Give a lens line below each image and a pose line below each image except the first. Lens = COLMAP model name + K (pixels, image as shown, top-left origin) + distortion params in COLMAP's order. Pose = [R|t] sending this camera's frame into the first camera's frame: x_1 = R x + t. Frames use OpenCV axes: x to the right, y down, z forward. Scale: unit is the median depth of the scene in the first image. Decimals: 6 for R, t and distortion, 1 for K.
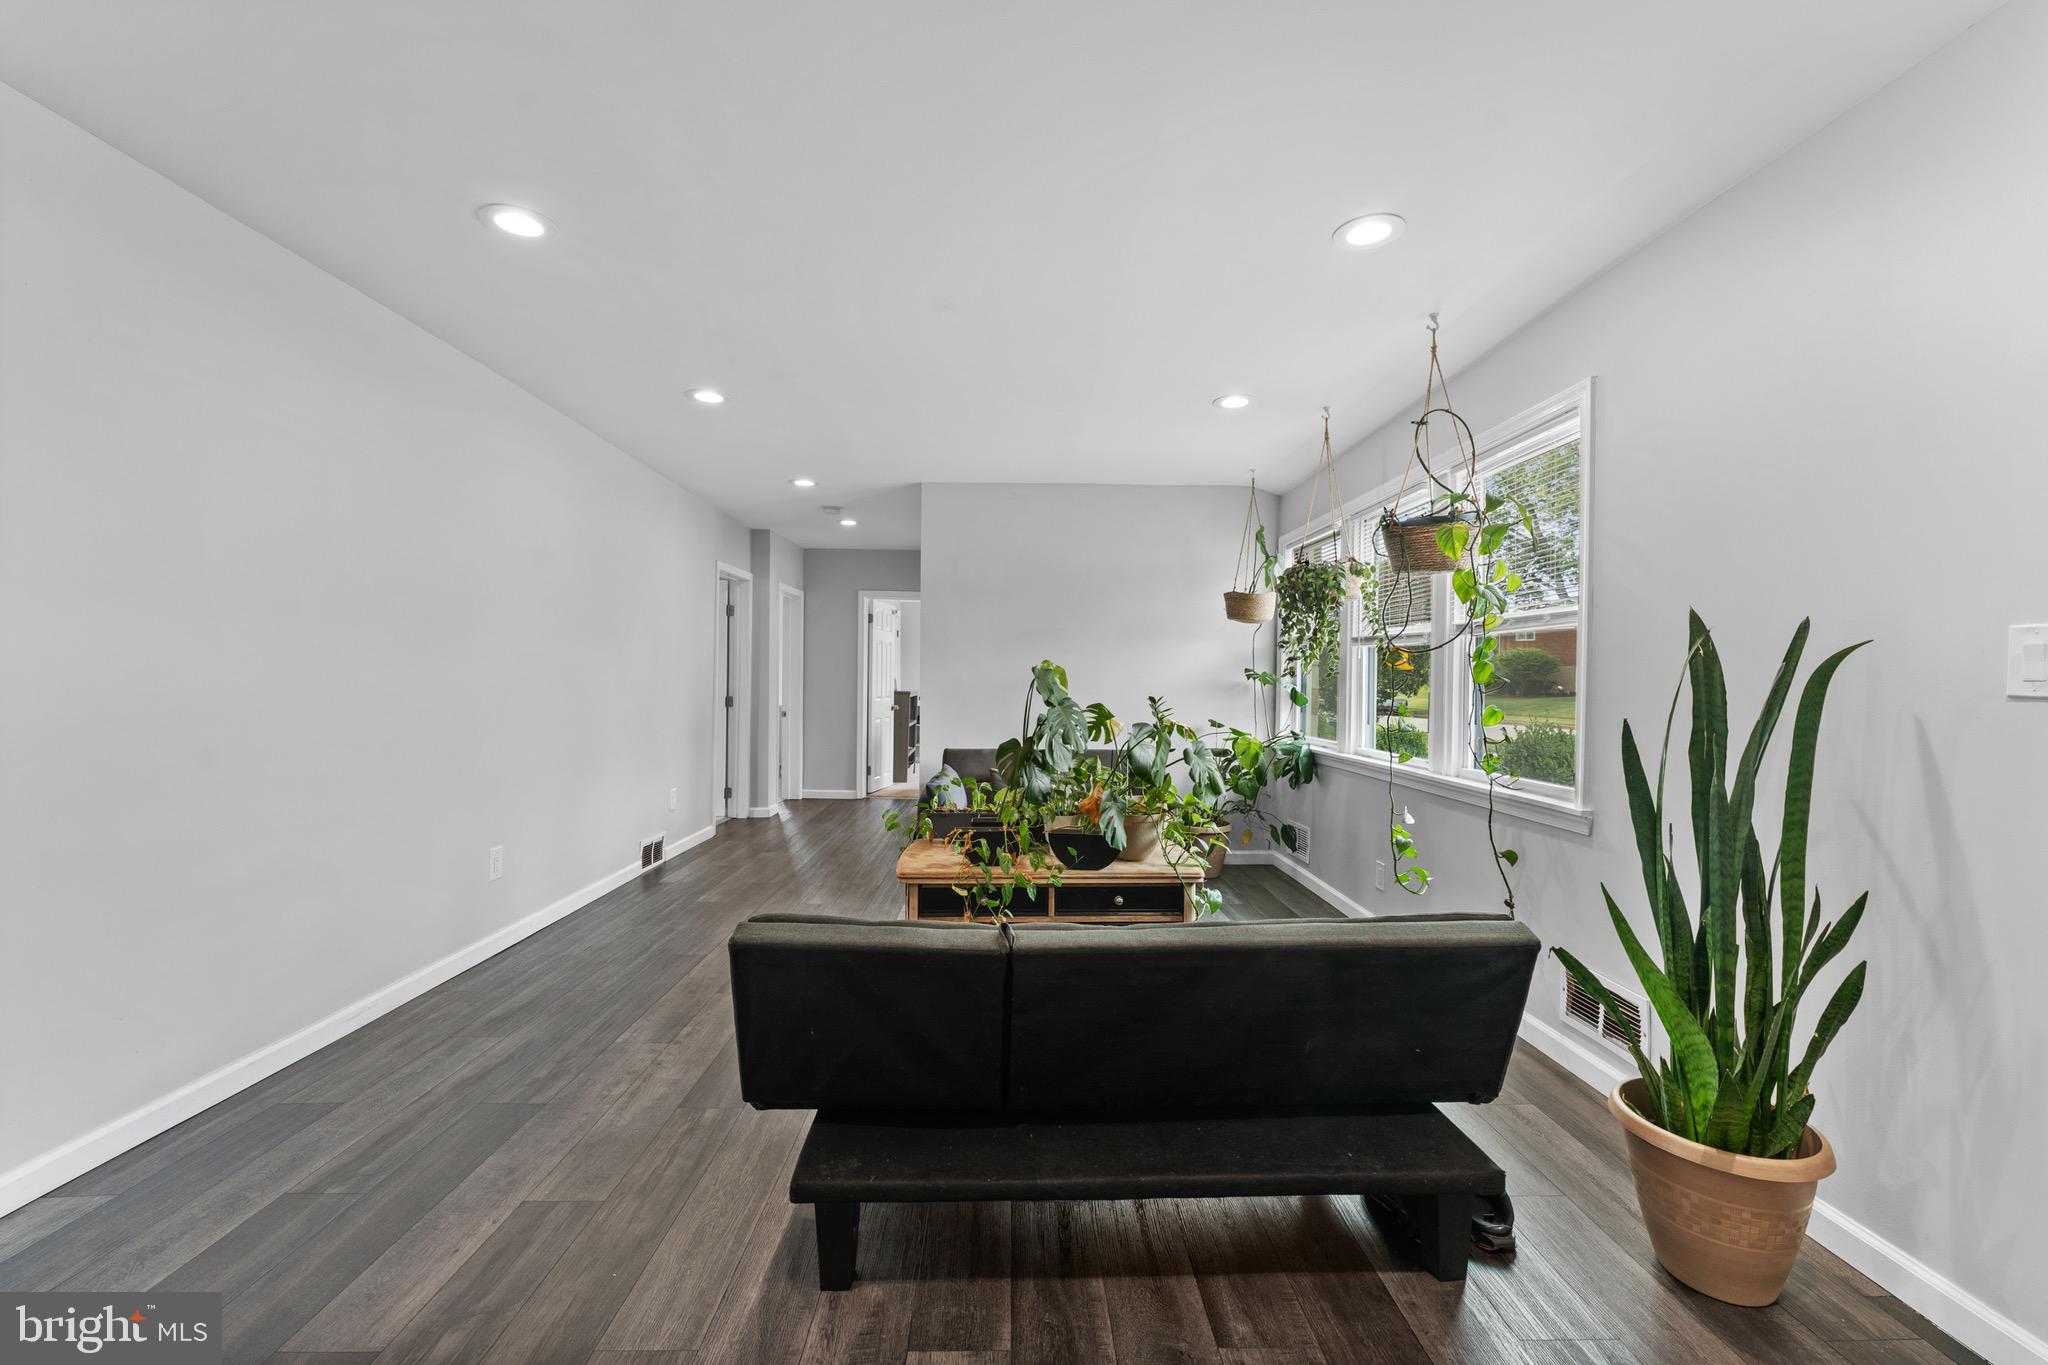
lens RADIAL K [[819.1, 0, 1022.0], [0, 819.1, 672.0], [0, 0, 1]] dist [-0.000141, -0.000212]
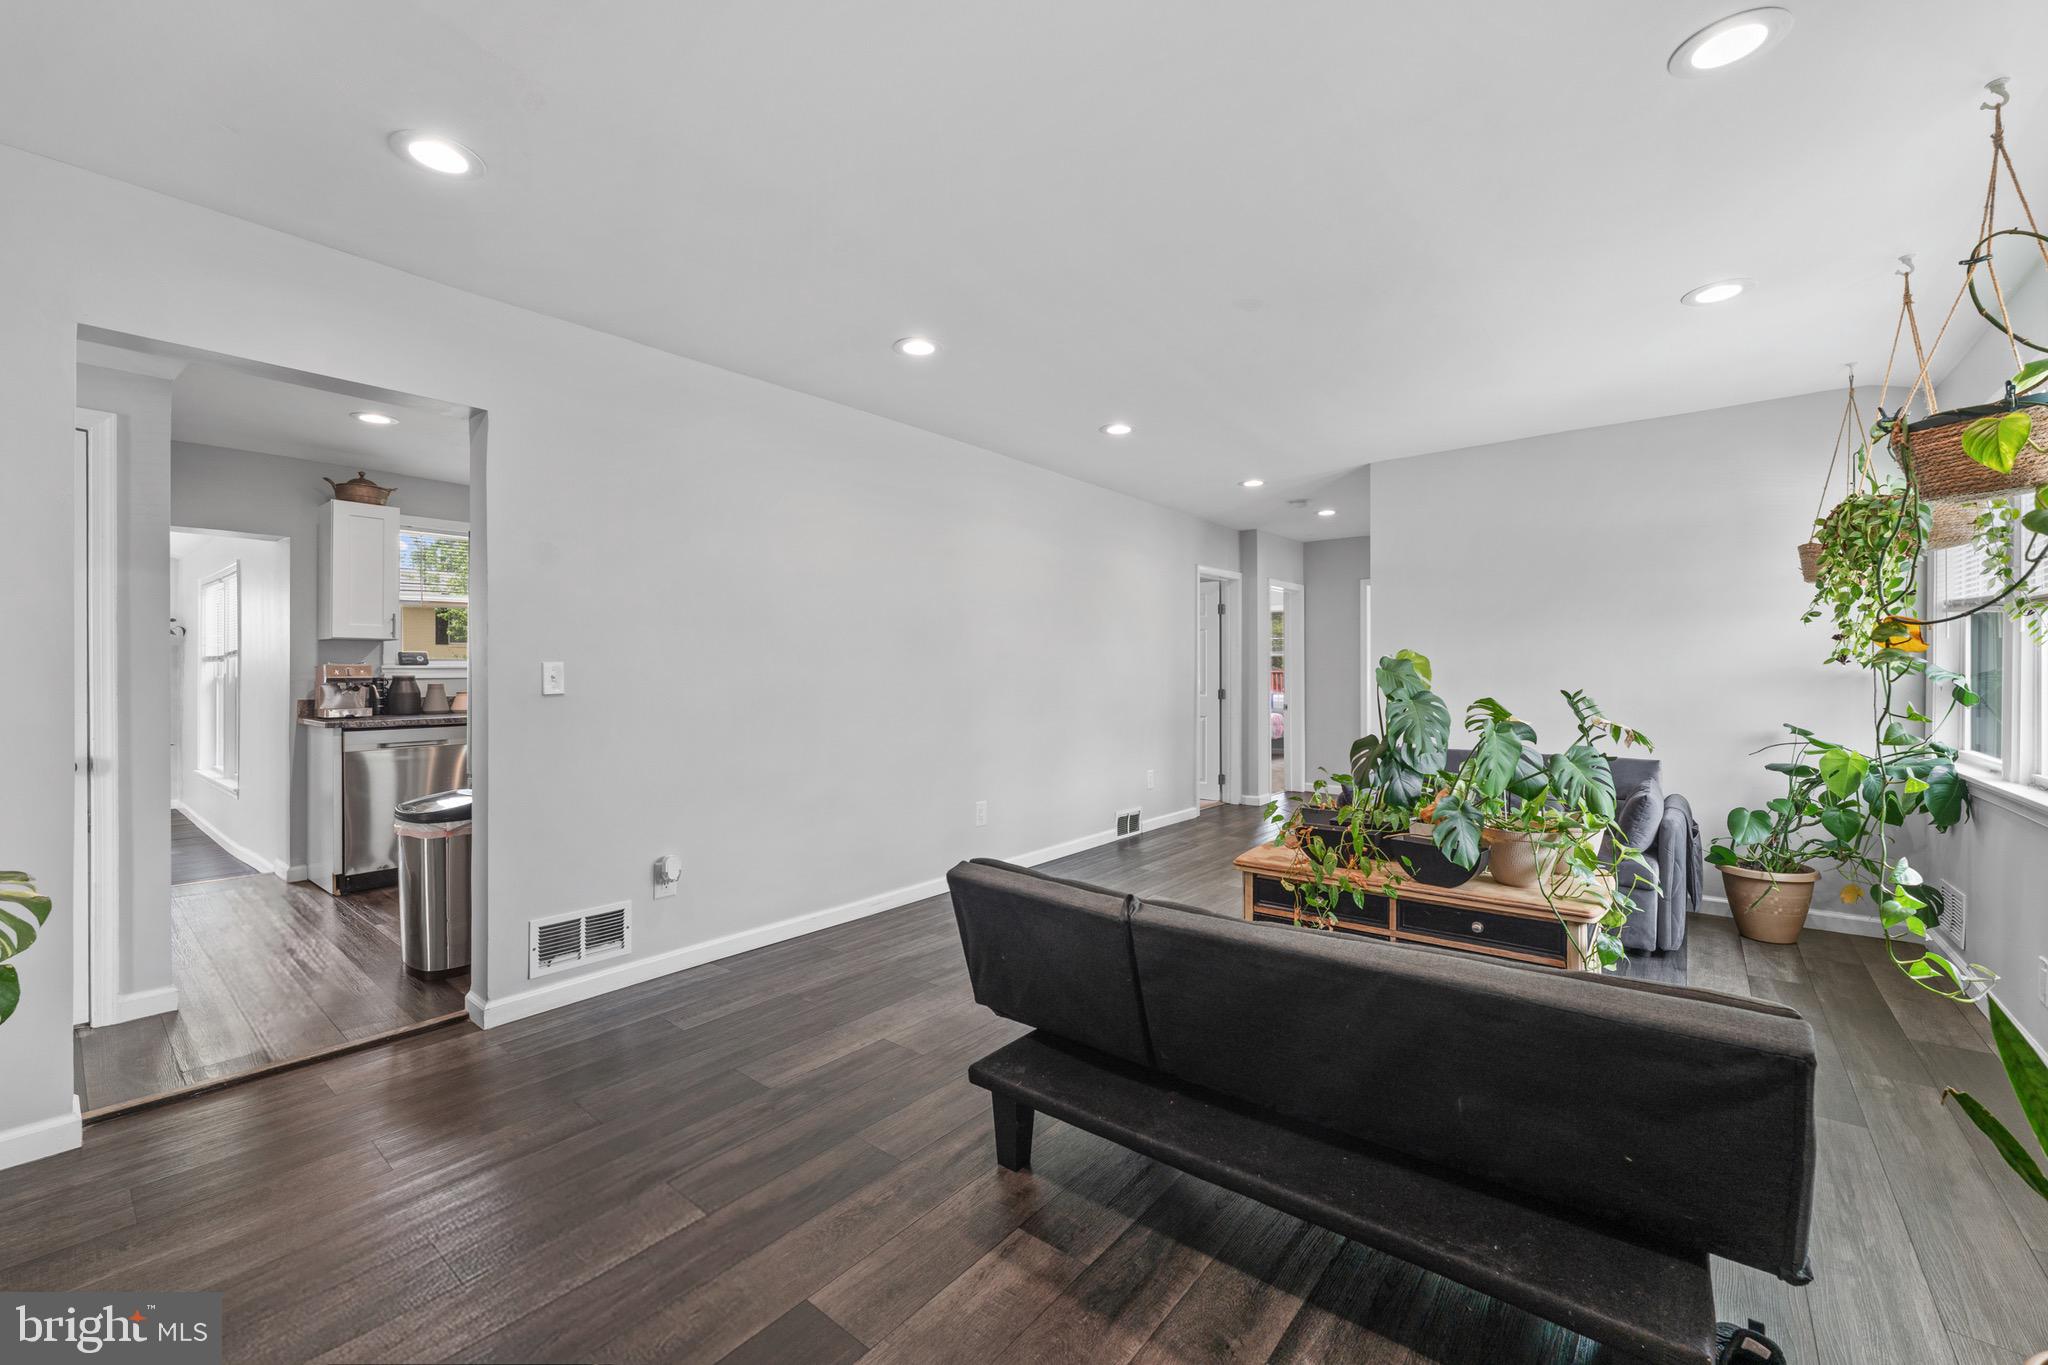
lens RADIAL K [[818.7, 0, 1031.5], [0, 818.7, 668.7], [0, 0, 1]] dist [0.000078, -0.000582]
pose [[0.767323, -0.011662, -0.641154, 0.314779], [0.013835, 0.999903, -0.001631, 0.002549], [0.641111, -0.007619, 0.767410, 0.042446]]
